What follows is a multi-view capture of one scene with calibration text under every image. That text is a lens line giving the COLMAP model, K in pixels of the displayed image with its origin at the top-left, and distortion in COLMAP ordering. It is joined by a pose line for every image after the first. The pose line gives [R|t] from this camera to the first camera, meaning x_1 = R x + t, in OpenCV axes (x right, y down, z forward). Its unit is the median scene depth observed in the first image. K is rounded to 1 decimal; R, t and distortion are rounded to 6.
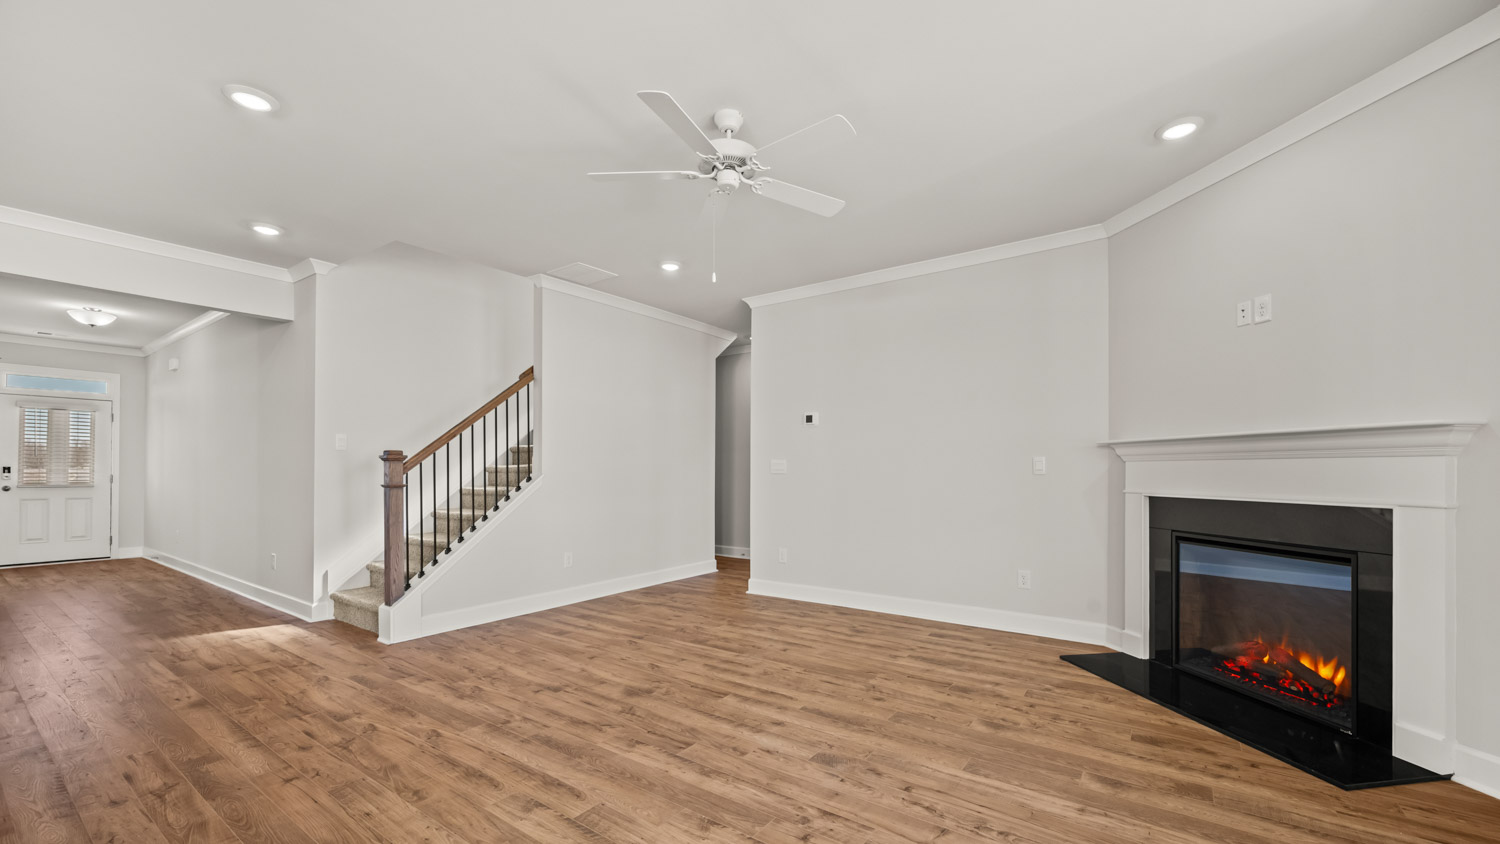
lens RADIAL K [[594.7, 0, 757.7], [0, 594.7, 471.6], [0, 0, 1]] dist [0.000182, -0.000611]
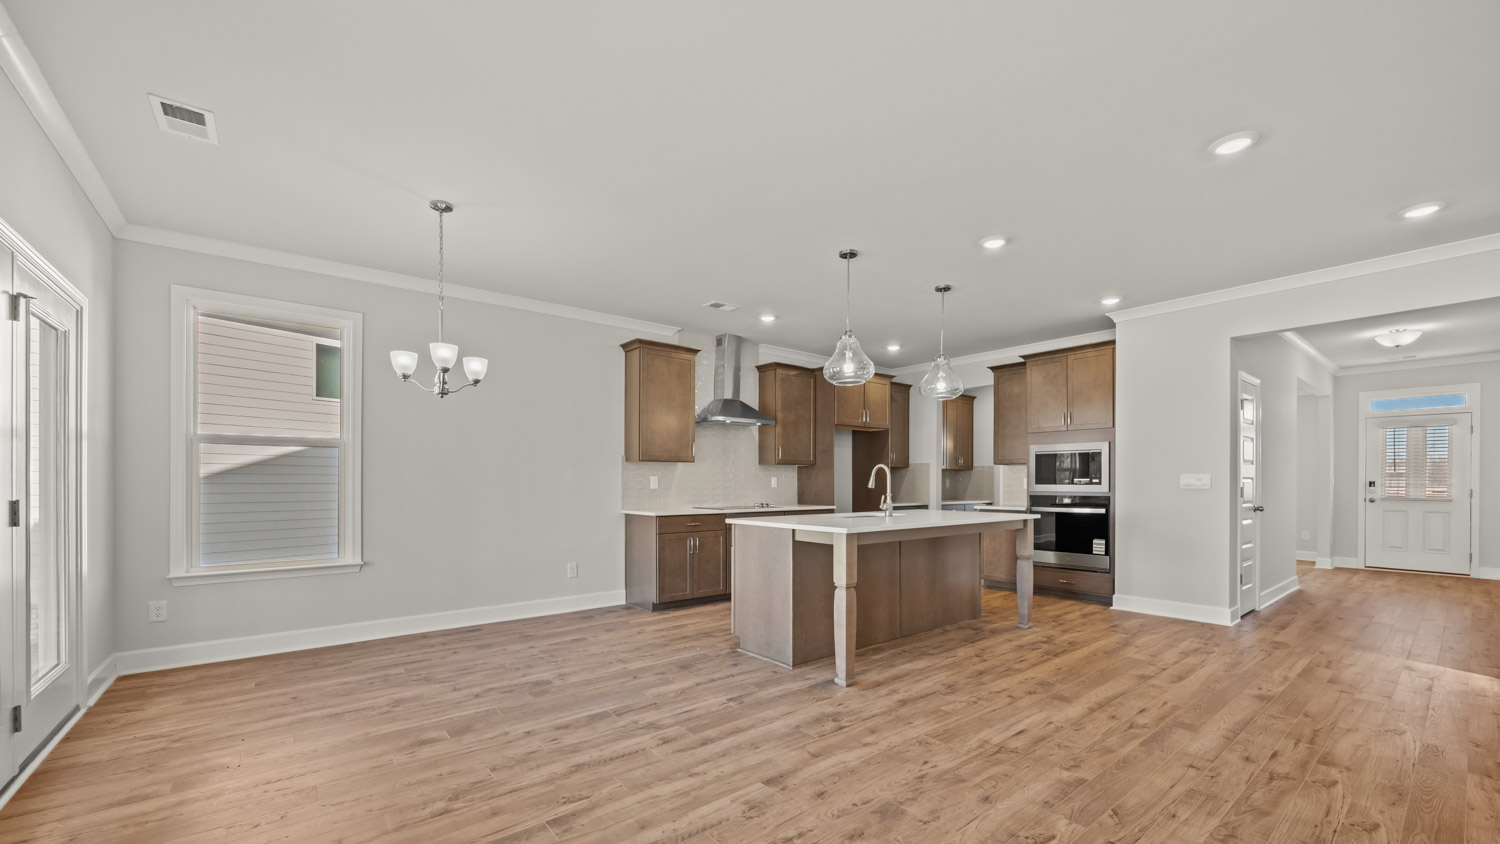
lens RADIAL K [[594.7, 0, 759.9], [0, 594.7, 478.4], [0, 0, 1]] dist [0.000182, -0.000611]
pose [[-0.265394, -0.007090, -0.964114, 0.346659], [-0.005262, 0.999969, -0.005906, -0.002043], [0.964126, 0.003506, -0.265423, 0.369931]]
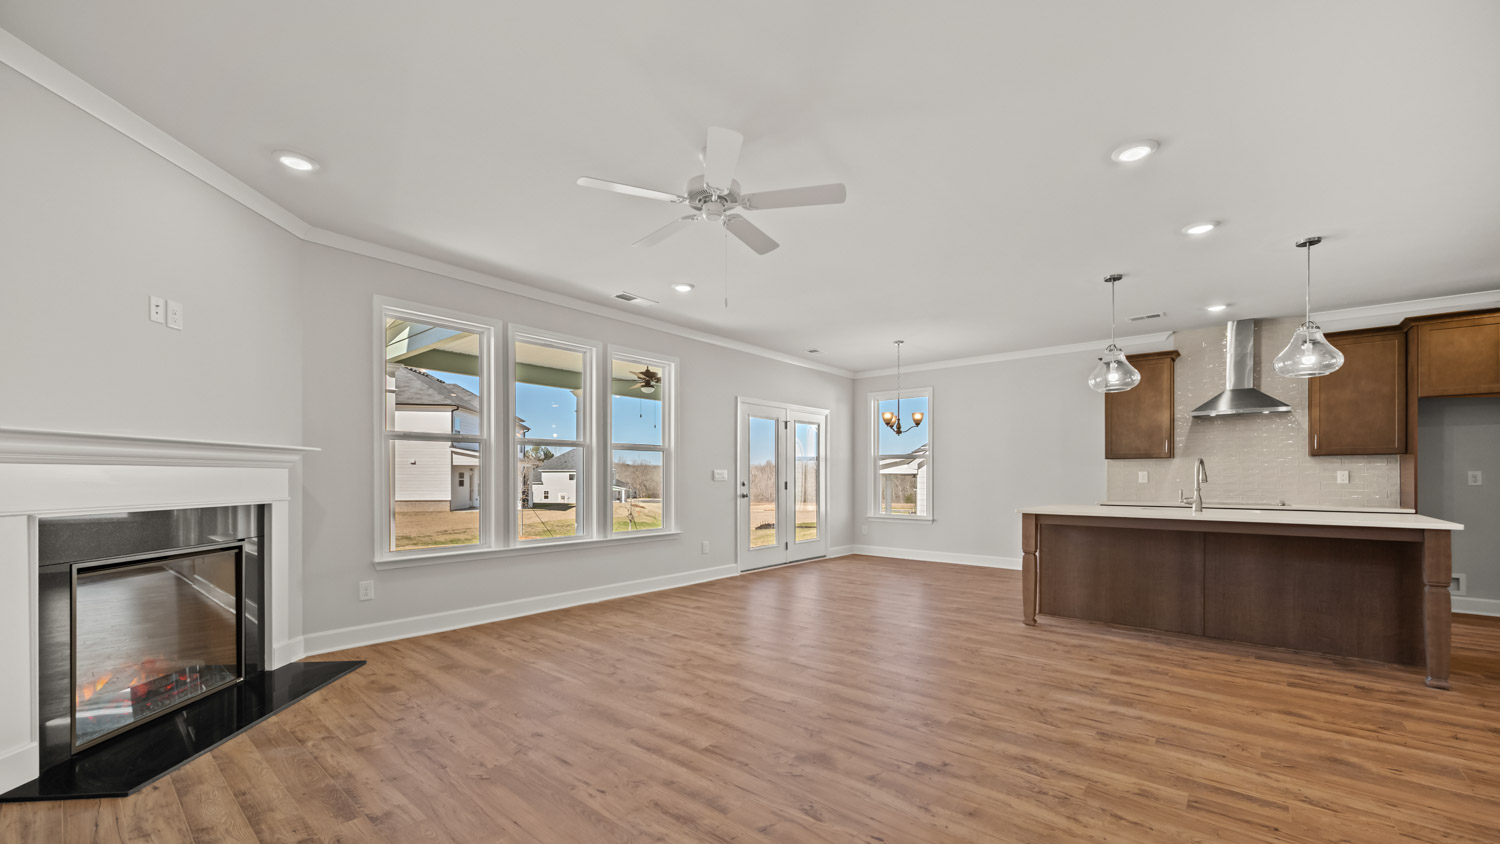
lens RADIAL K [[594.7, 0, 751.4], [0, 594.7, 477.6], [0, 0, 1]] dist [0.000182, -0.000611]
pose [[-0.995650, -0.001325, 0.093164, -0.190982], [-0.000898, 0.999989, 0.004631, -0.006730], [-0.093169, 0.004527, -0.995640, 1.791404]]
